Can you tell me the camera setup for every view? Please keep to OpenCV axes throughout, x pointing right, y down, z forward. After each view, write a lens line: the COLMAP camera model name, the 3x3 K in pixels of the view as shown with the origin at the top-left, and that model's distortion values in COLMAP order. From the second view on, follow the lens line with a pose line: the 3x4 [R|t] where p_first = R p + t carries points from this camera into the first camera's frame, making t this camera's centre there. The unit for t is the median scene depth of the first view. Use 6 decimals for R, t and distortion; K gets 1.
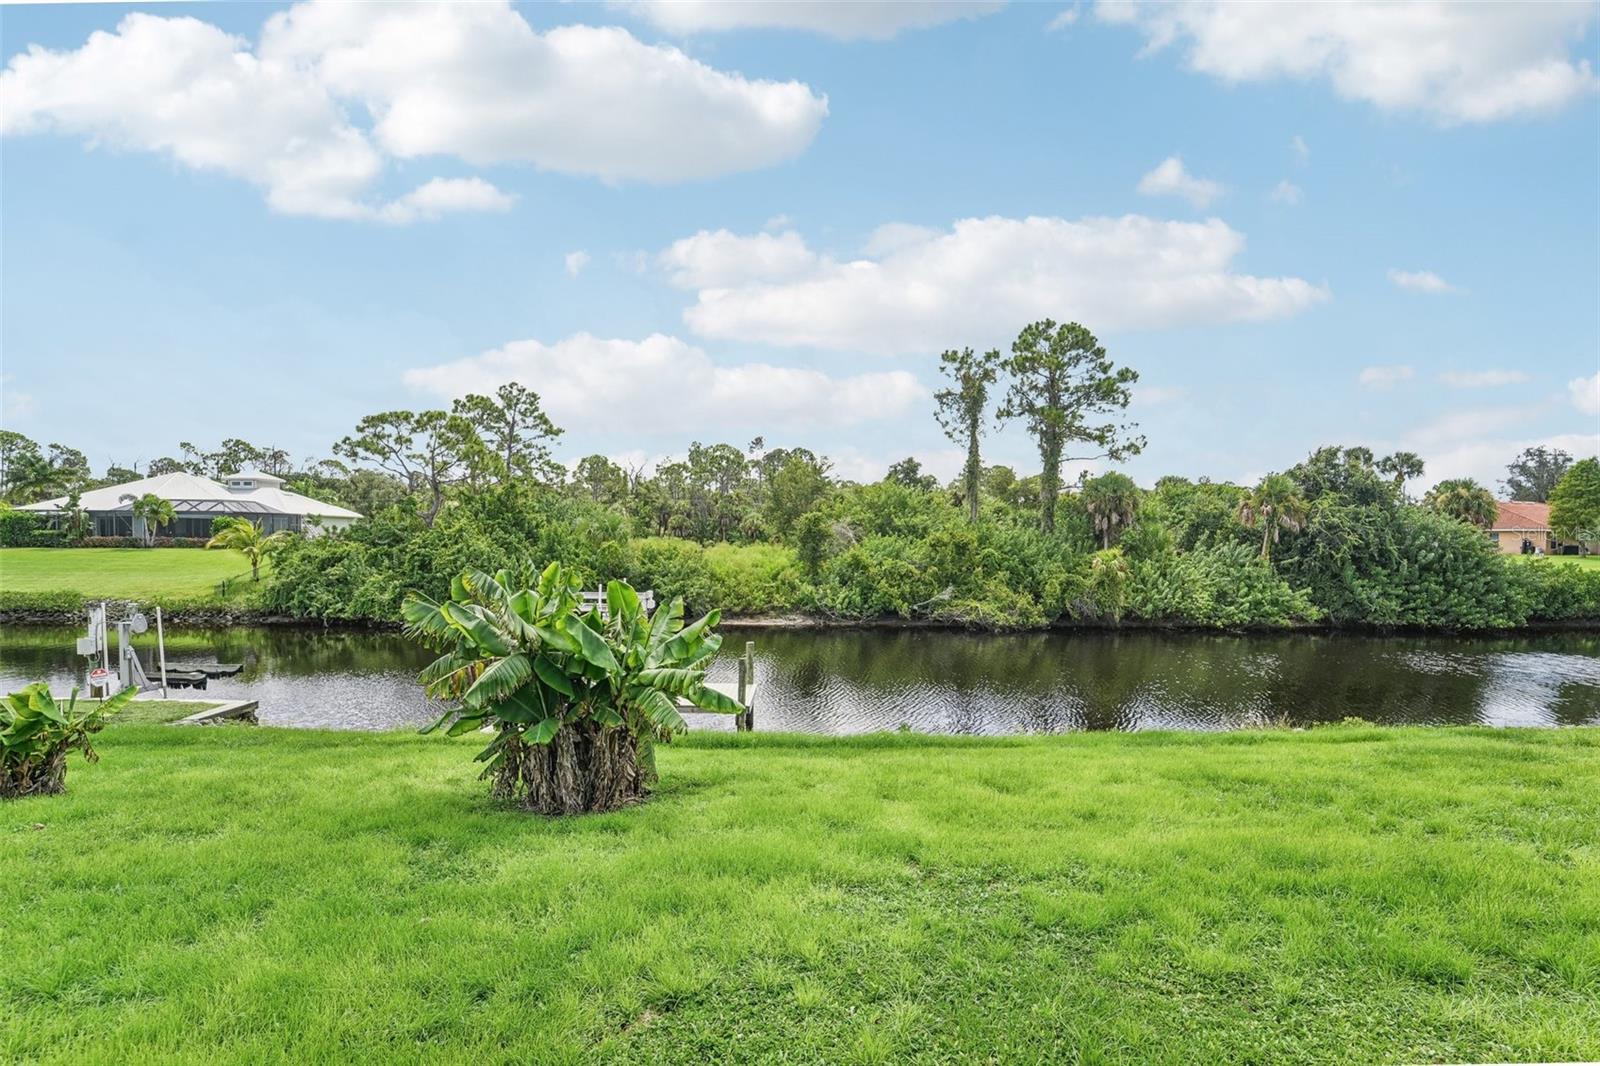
lens RADIAL K [[697.4, 0, 811.1], [0, 697.4, 565.3], [0, 0, 1]] dist [-0.020285, -0.000715]
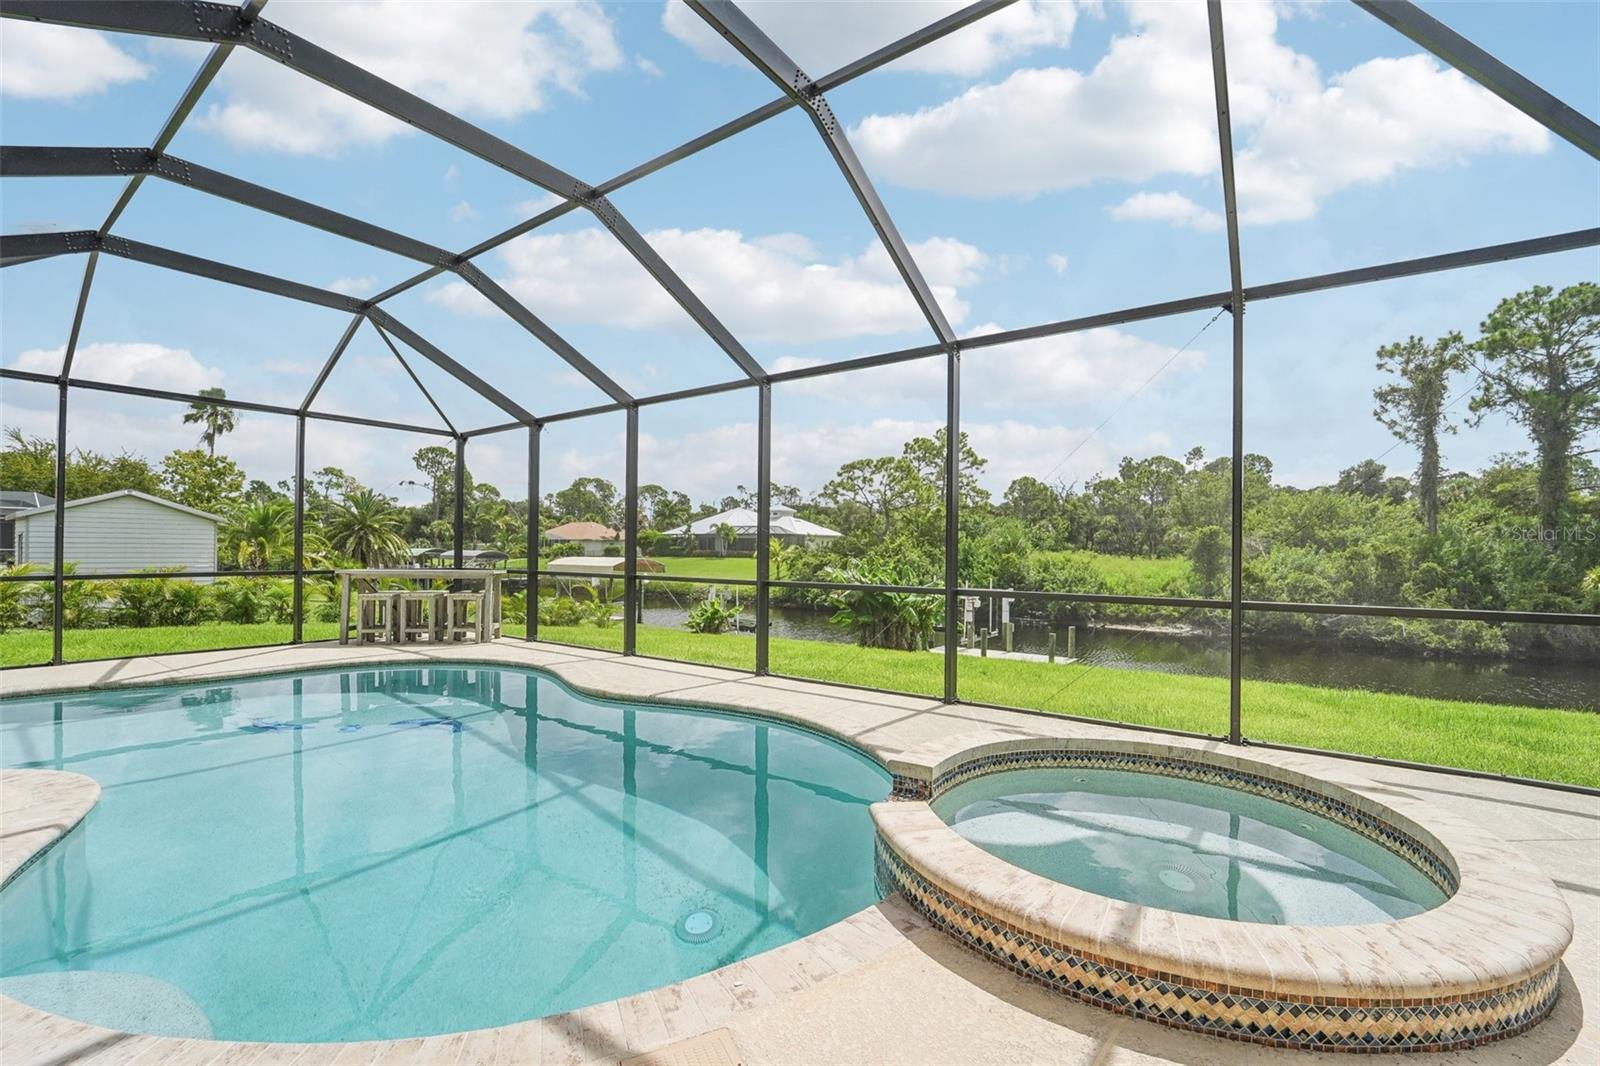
lens RADIAL K [[671.6, 0, 796.5], [0, 671.6, 542.5], [0, 0, 1]] dist [-0.022177, -0.000180]
pose [[0.795204, -0.007810, -0.606292, 0.106134], [-0.025752, 0.998580, -0.046639, 0.008838], [0.605795, 0.052701, 0.793873, -0.134711]]
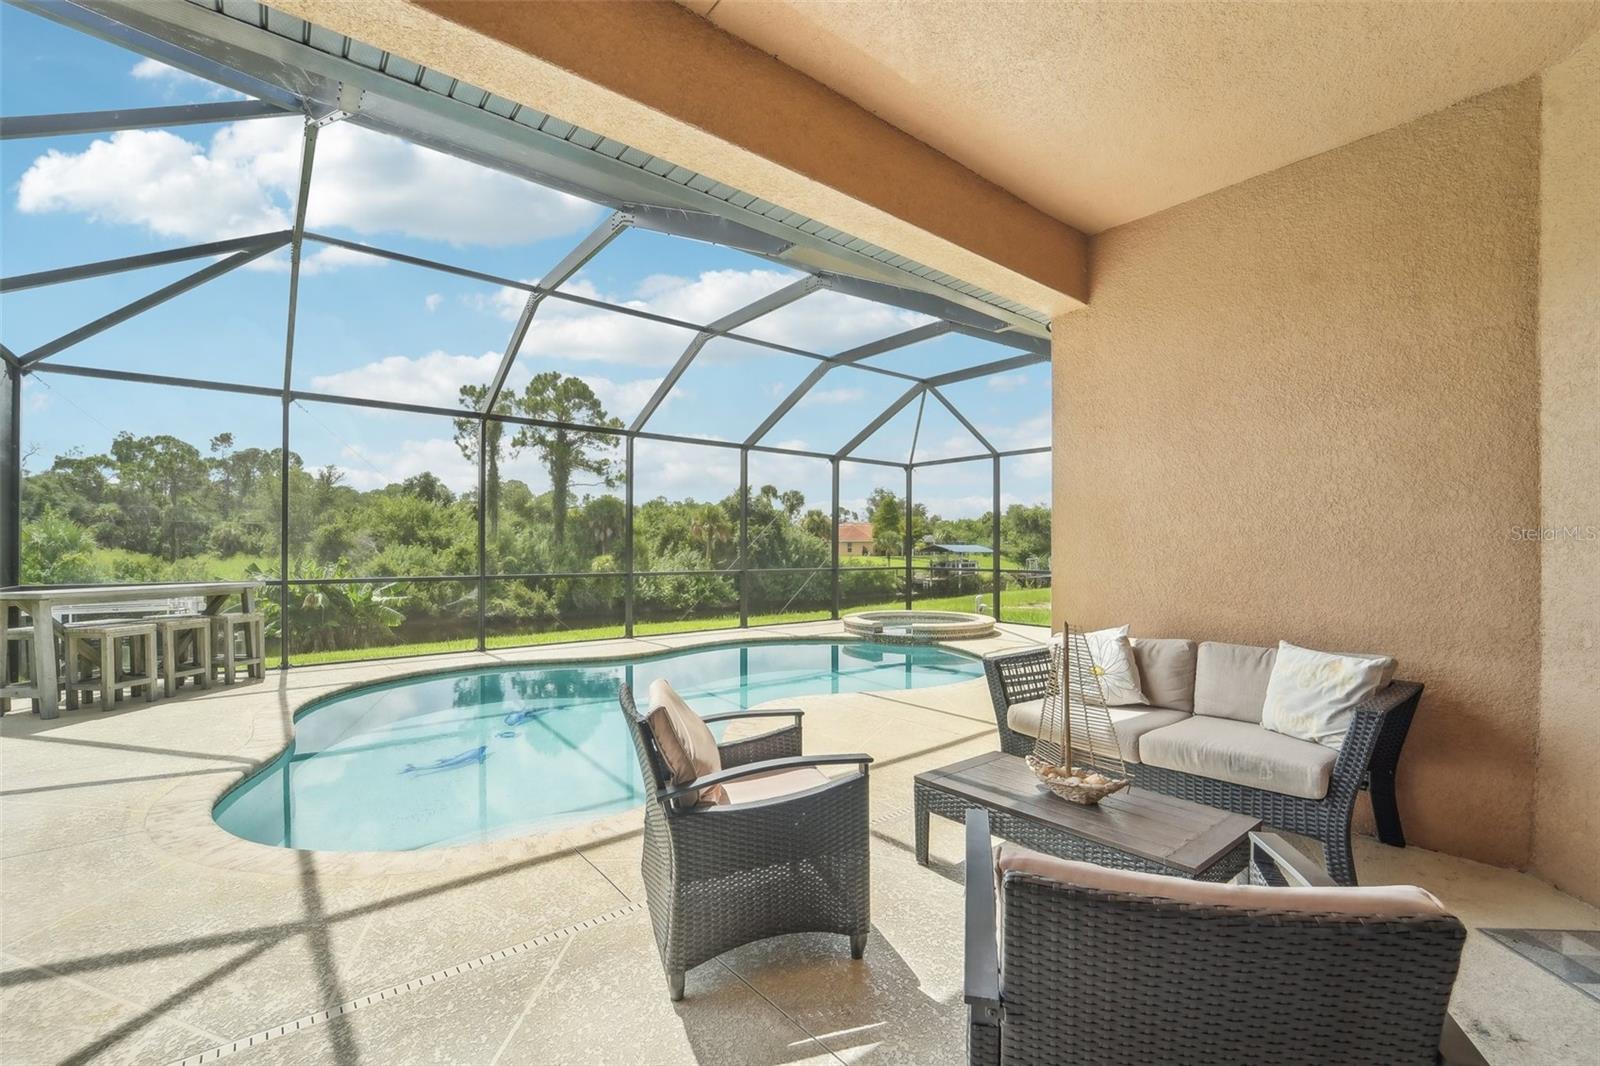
lens RADIAL K [[677.1, 0, 800.8], [0, 677.1, 553.0], [0, 0, 1]] dist [-0.022703, -0.000894]
pose [[0.787246, -0.010027, 0.616557, -0.060240], [0.030307, 0.999289, -0.022446, 0.010226], [-0.615894, 0.036357, 0.786990, -0.207812]]
